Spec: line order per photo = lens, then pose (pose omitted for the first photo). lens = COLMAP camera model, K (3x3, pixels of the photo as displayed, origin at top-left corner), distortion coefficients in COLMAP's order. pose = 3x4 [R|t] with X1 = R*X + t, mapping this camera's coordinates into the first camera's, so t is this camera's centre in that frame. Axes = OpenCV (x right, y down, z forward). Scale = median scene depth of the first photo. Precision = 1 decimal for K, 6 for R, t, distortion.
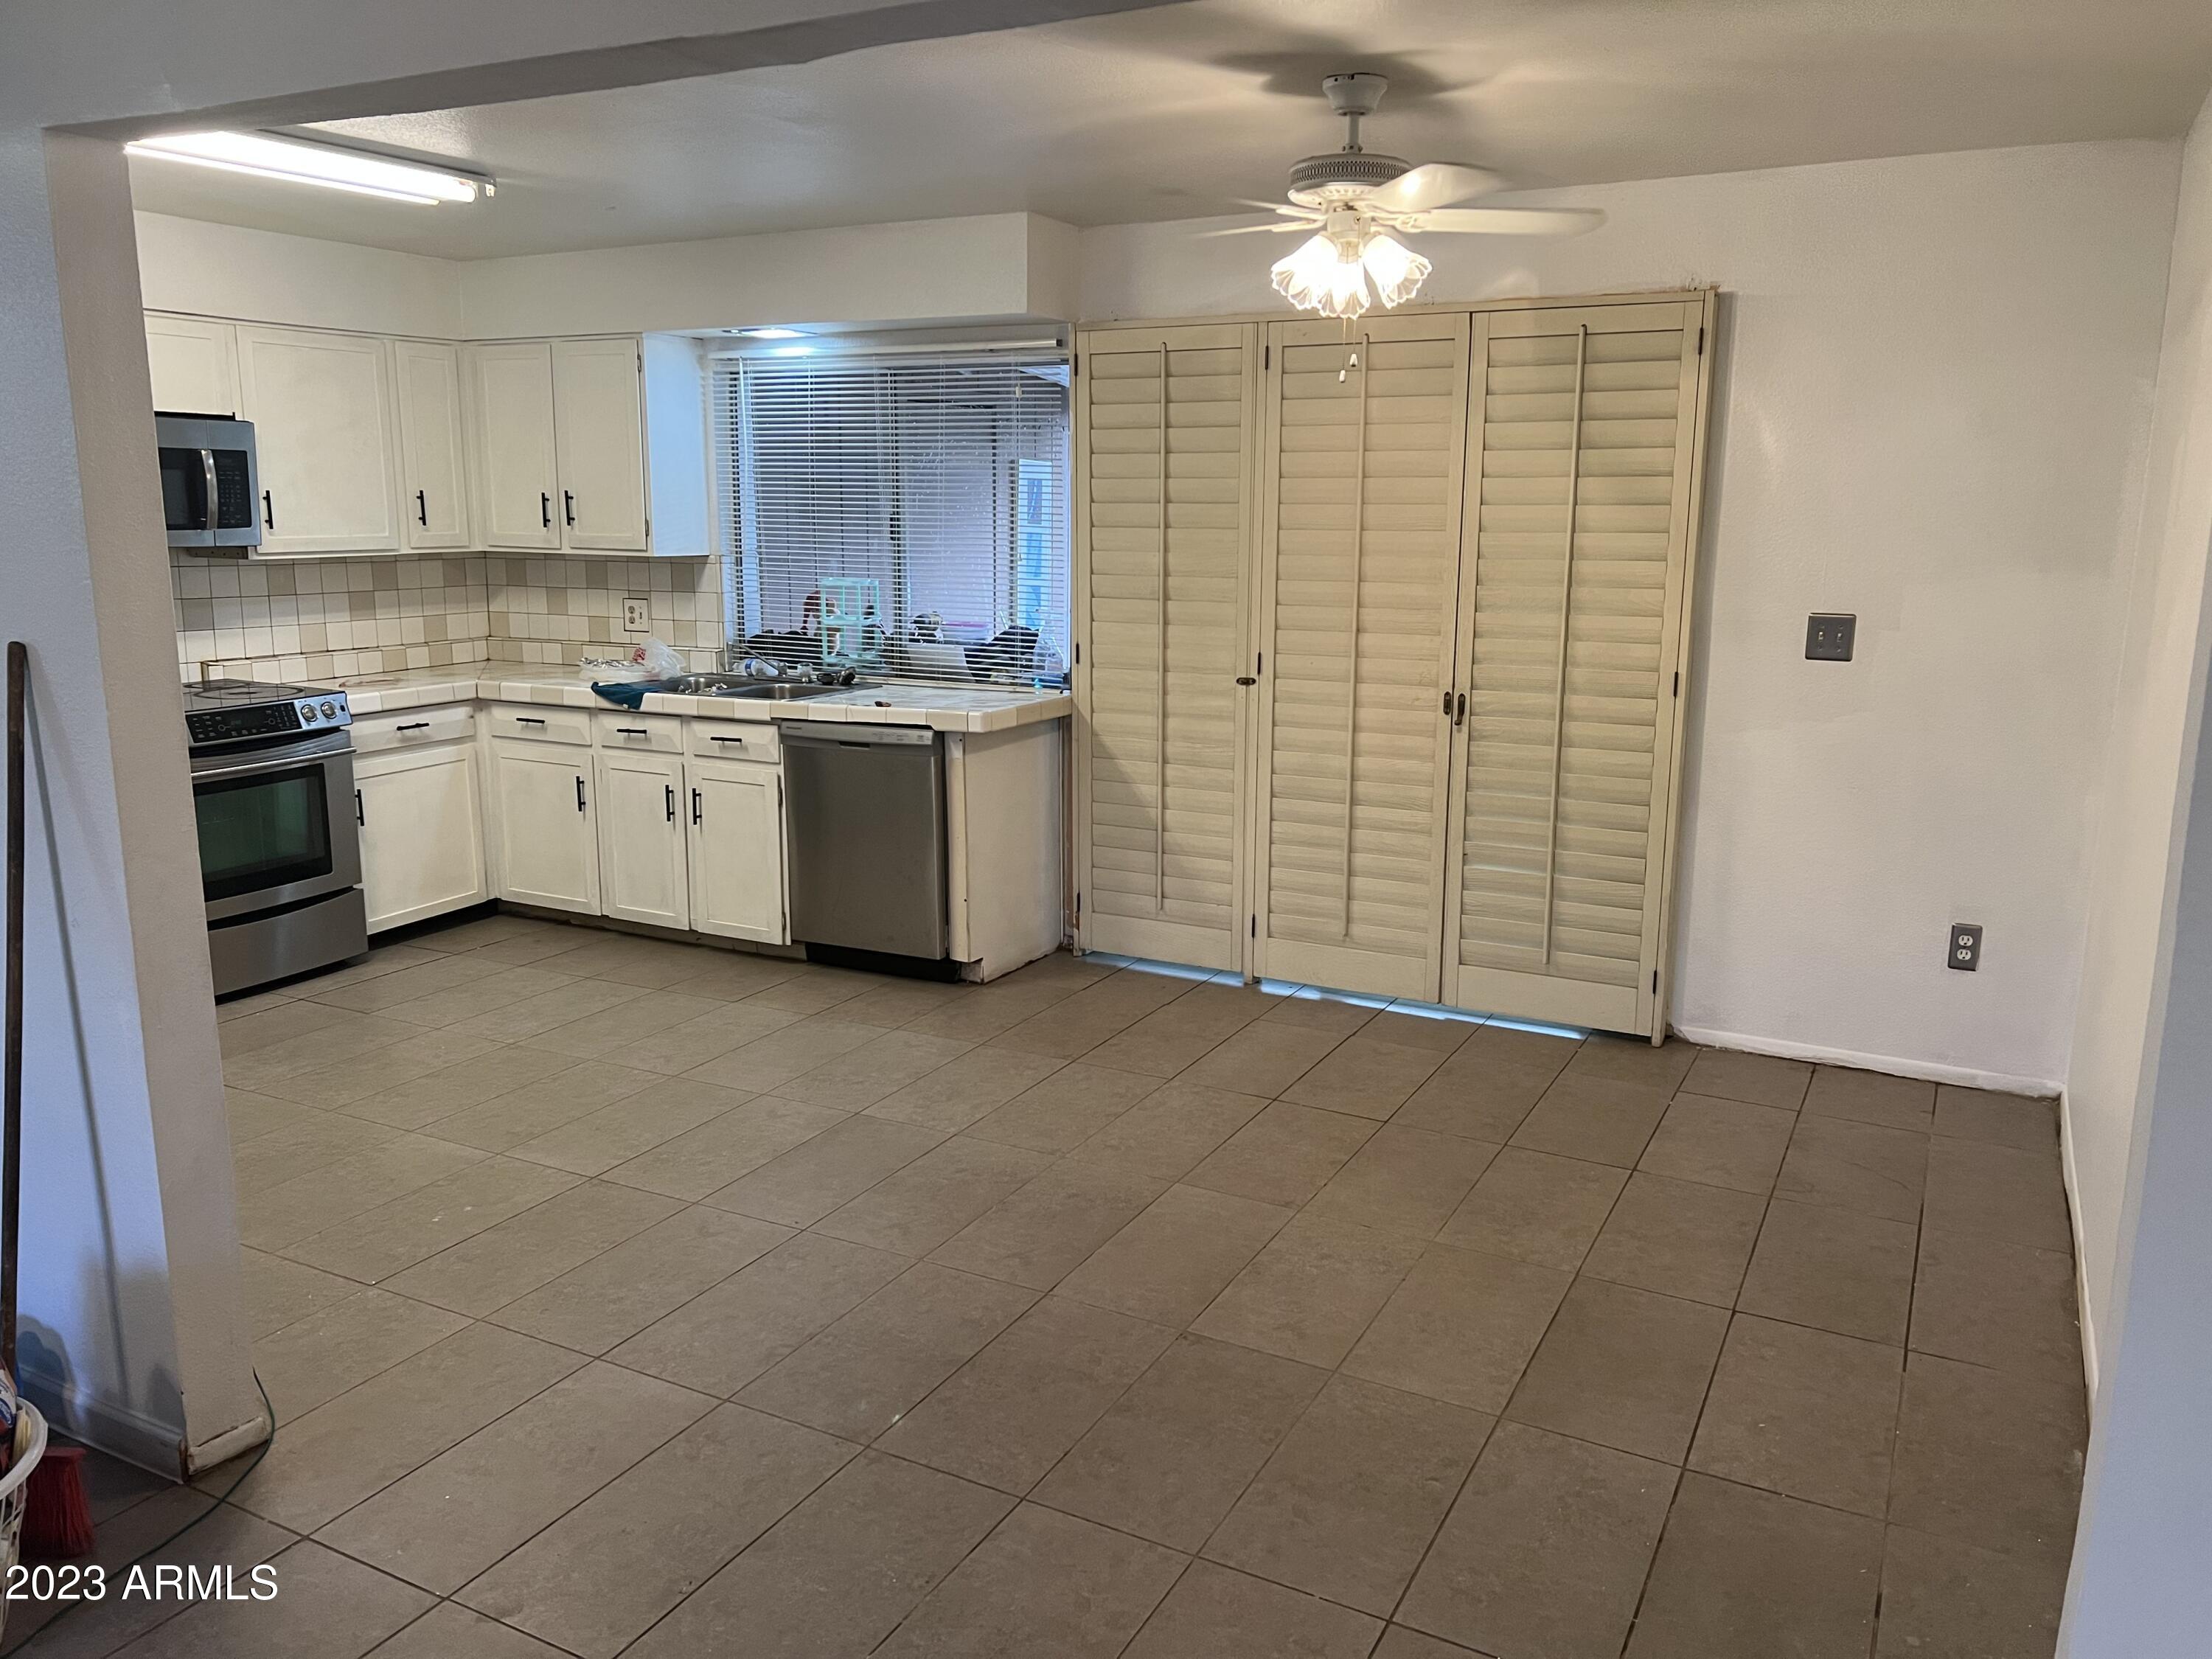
lens RADIAL K [[1662.4, 0, 1106.0], [0, 1662.4, 829.5], [0, 0, 1]] dist [0.090355, -0.152301]
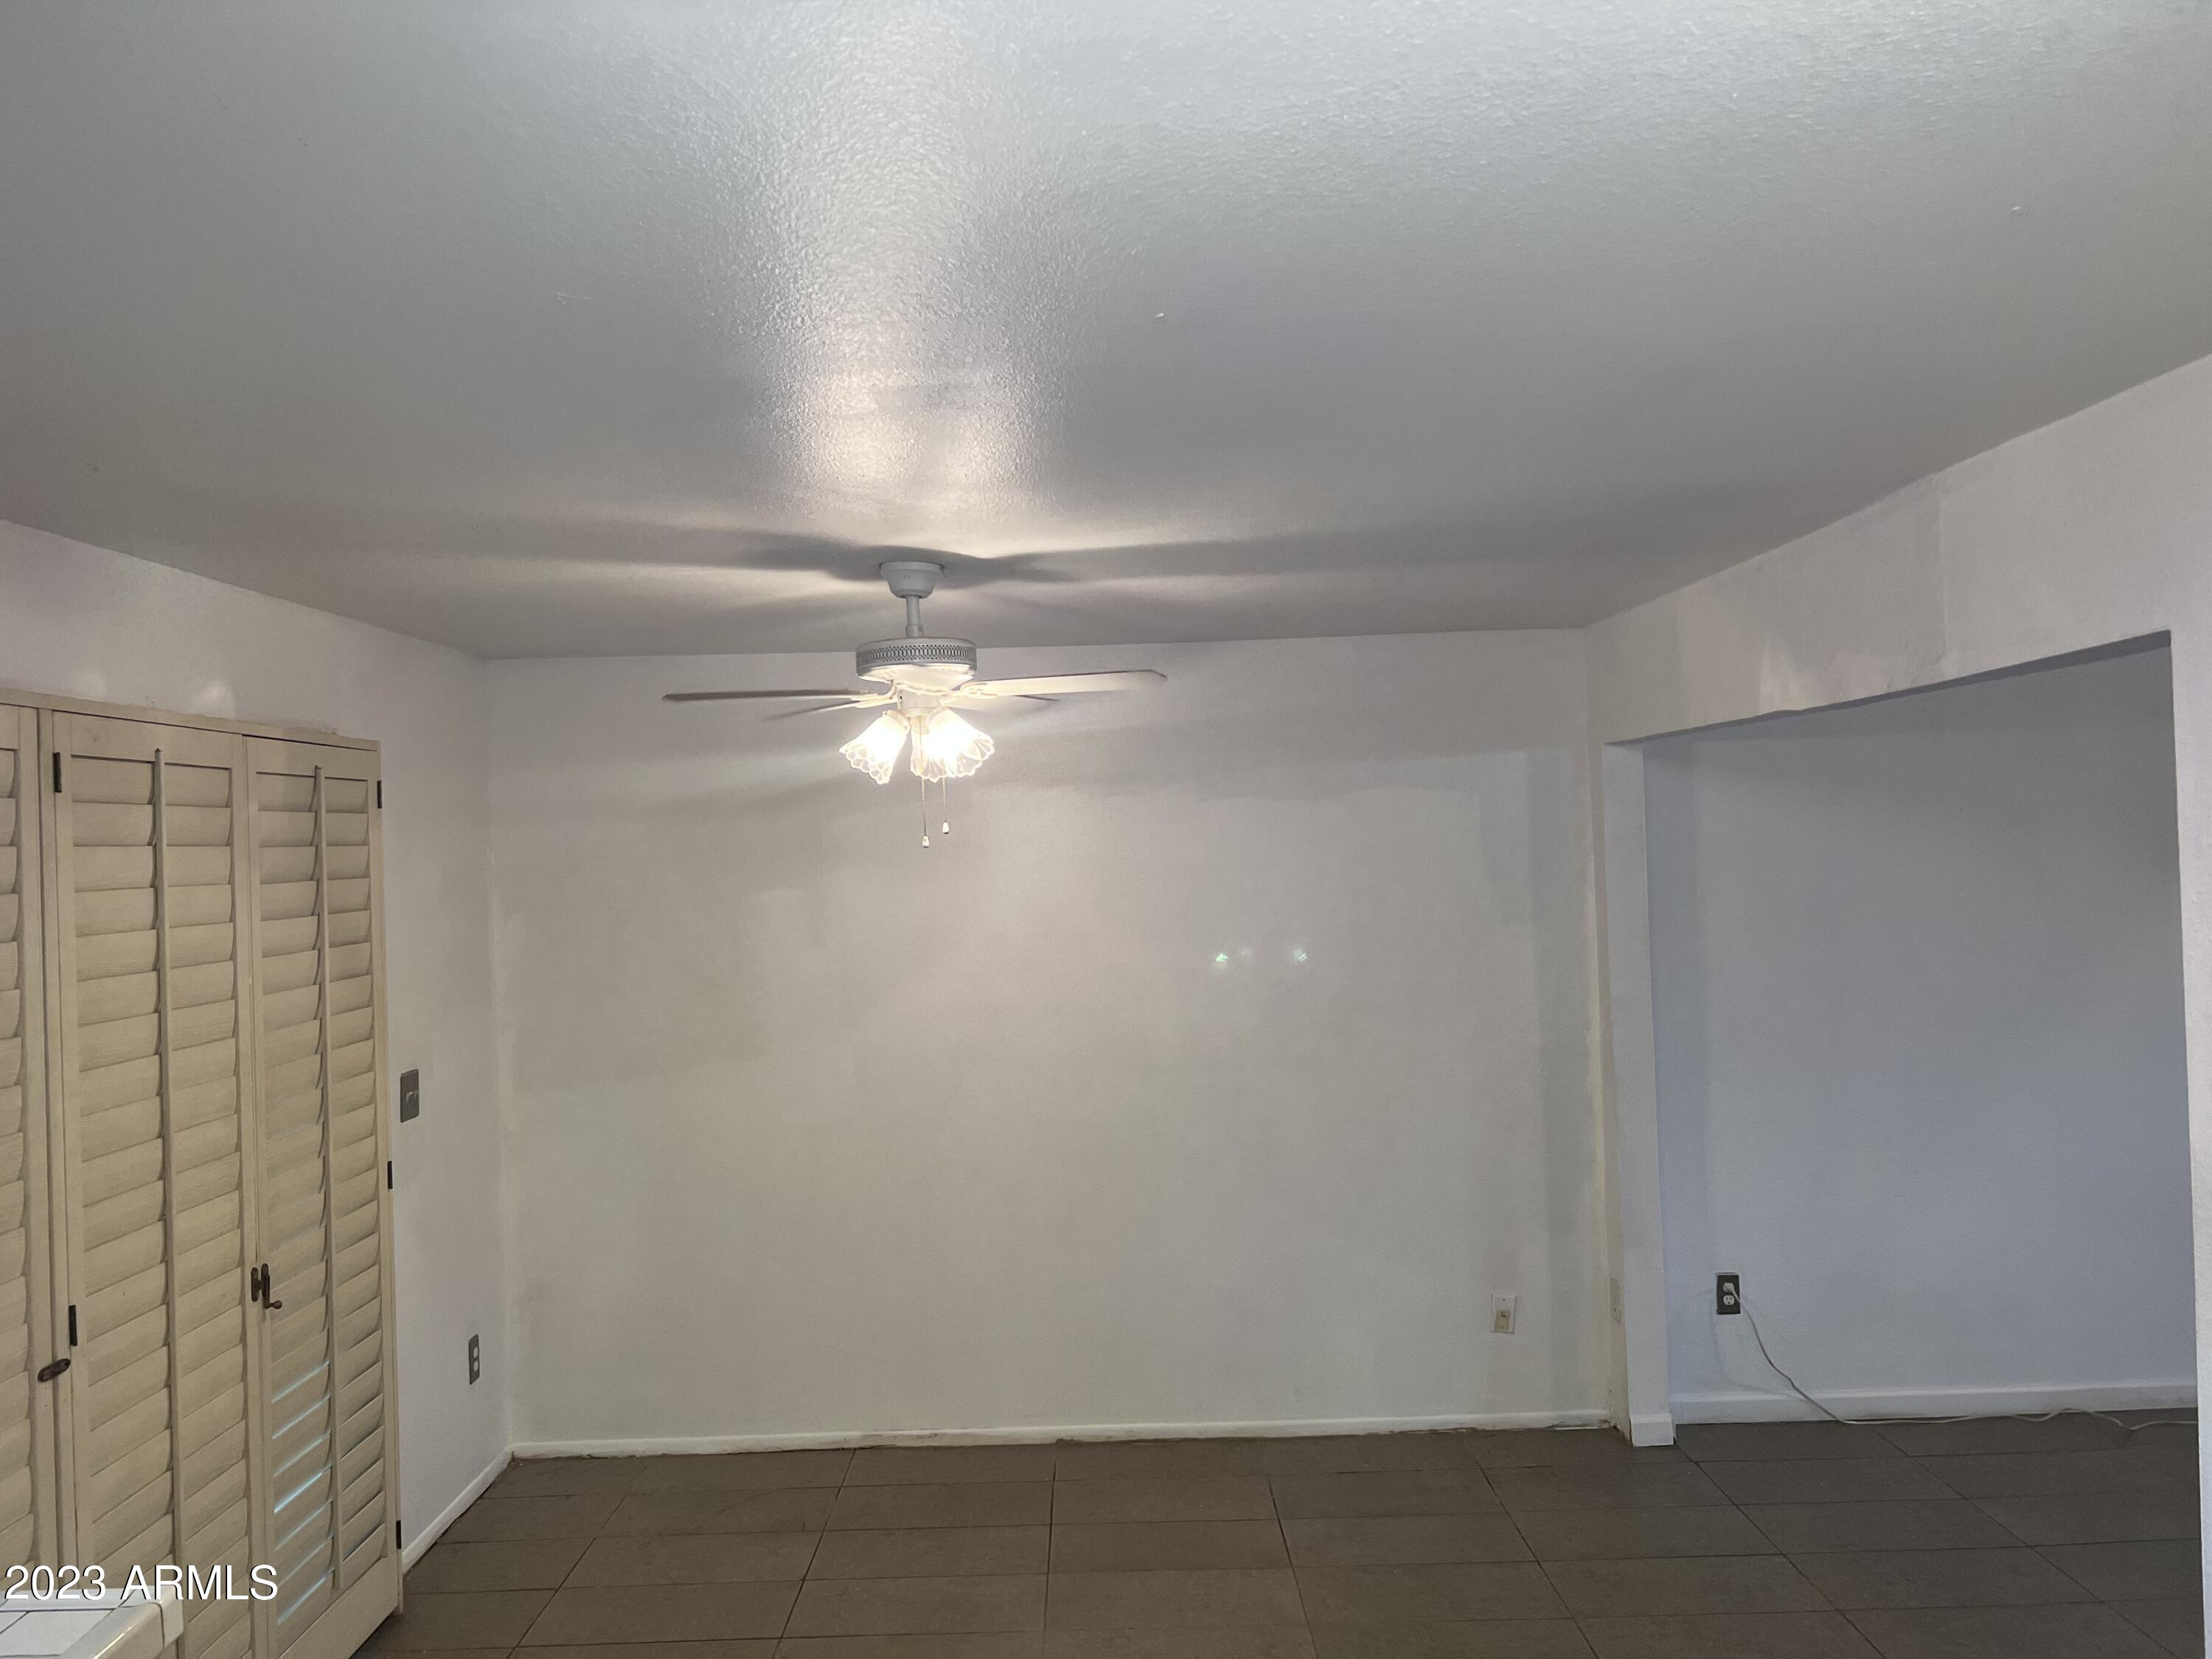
lens RADIAL K [[1669.8, 0, 1106.0], [0, 1669.8, 829.5], [0, 0, 1]] dist [0.006821, 0.004631]
pose [[-0.466899, 0.013885, 0.884201, -0.520067], [0.202707, 0.974934, 0.091728, -0.229554], [-0.860764, 0.222061, -0.458011, 0.902073]]
